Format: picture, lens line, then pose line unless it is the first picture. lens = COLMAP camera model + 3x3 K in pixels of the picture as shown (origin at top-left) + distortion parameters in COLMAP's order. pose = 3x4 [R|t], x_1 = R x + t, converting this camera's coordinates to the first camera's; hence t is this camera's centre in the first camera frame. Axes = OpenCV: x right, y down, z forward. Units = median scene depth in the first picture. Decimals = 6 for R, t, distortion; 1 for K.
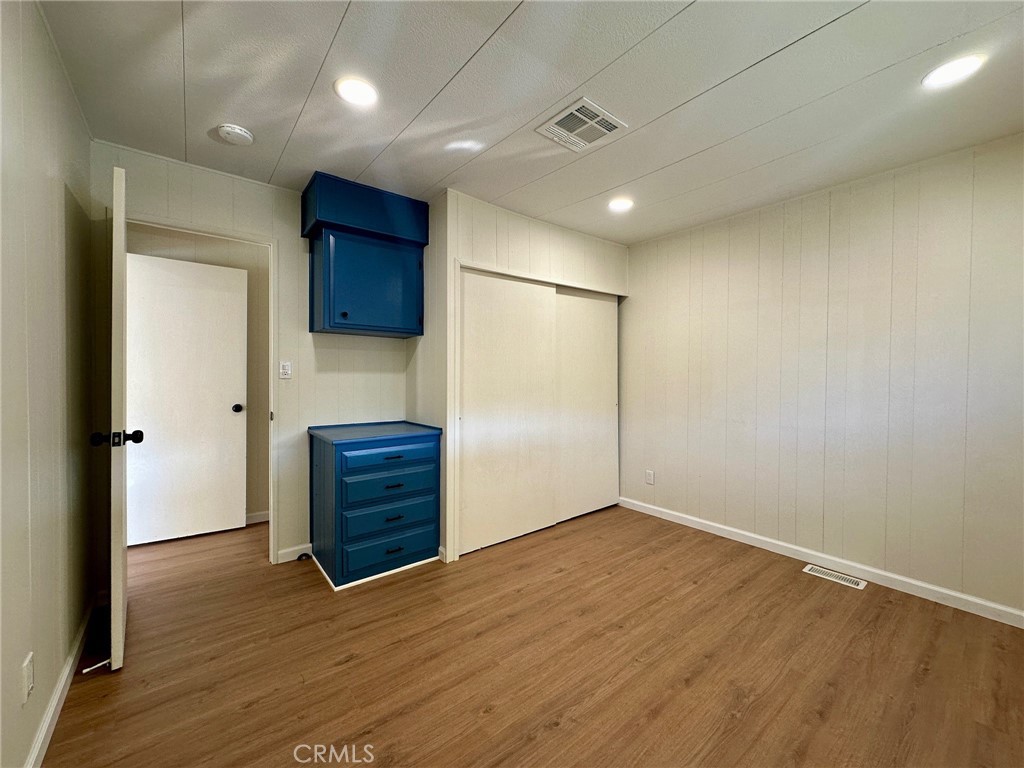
lens RADIAL K [[407.2, 0, 512.0], [0, 407.2, 384.0], [0, 0, 1]] dist [-0.001489, 0.000431]
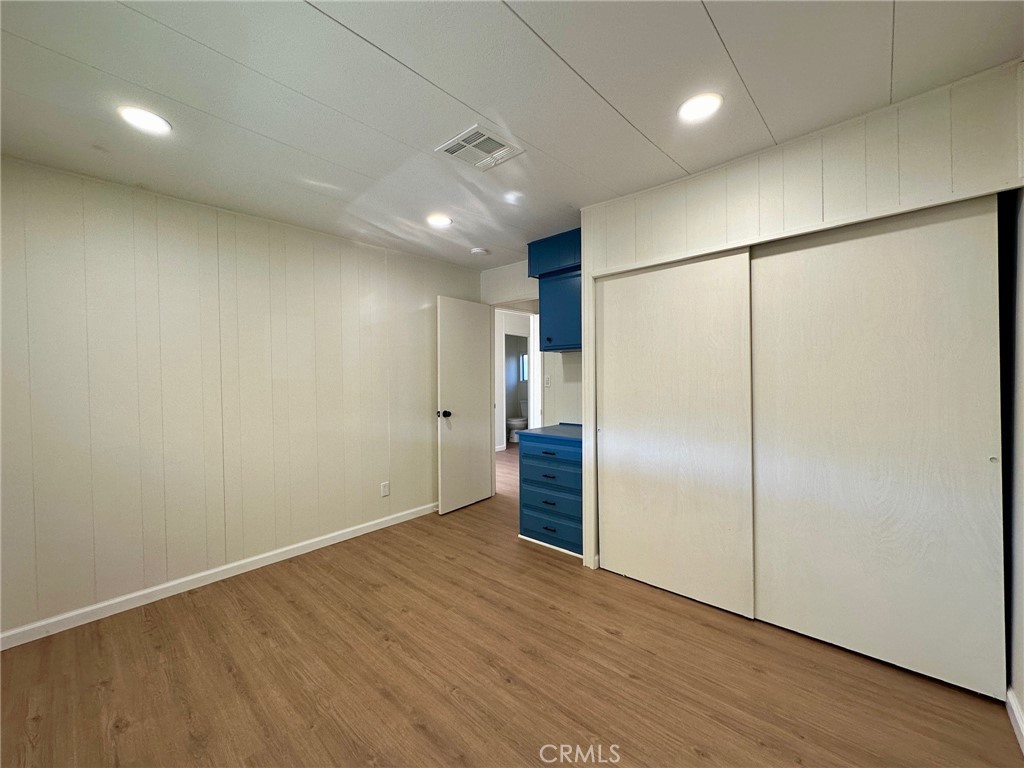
lens RADIAL K [[407.2, 0, 512.0], [0, 407.2, 384.0], [0, 0, 1]] dist [-0.001489, 0.000431]
pose [[0.156667, 0.009795, -0.987603, 0.897566], [-0.010241, 0.999913, 0.008292, -0.036985], [0.987598, 0.008815, 0.156754, 0.690643]]
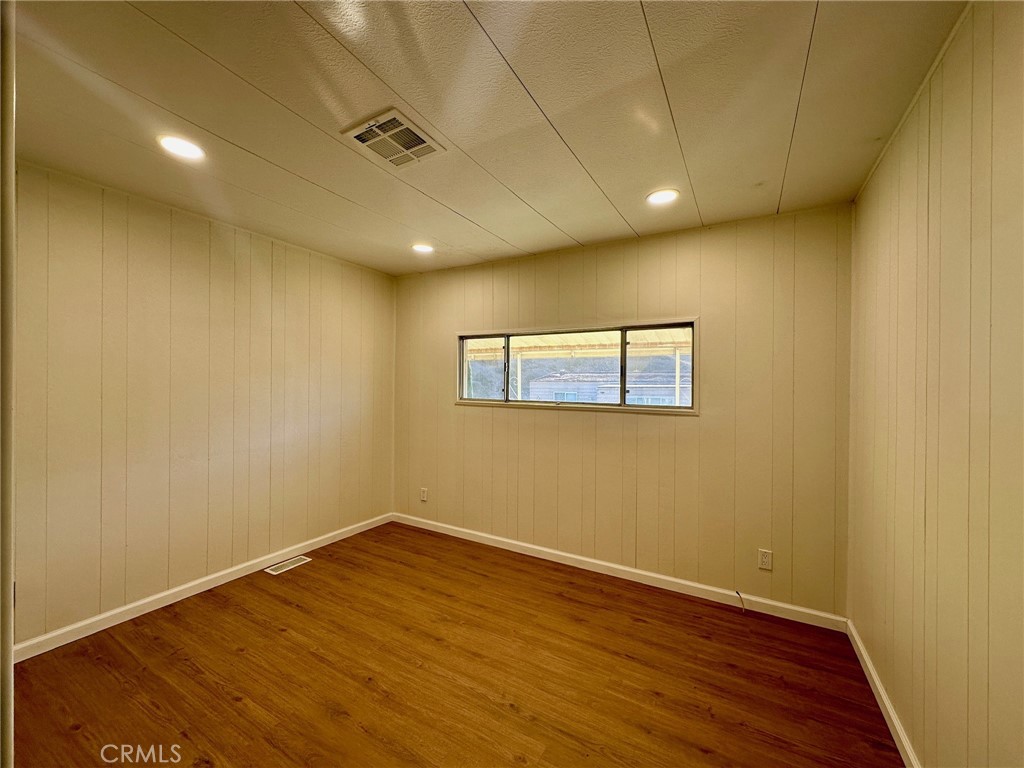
lens RADIAL K [[407.2, 0, 512.0], [0, 407.2, 384.0], [0, 0, 1]] dist [-0.001489, 0.000431]
pose [[-0.367763, -0.010184, 0.929864, -0.576098], [0.010112, 0.999837, 0.014950, -0.076542], [-0.929865, 0.014900, -0.367600, 0.822893]]
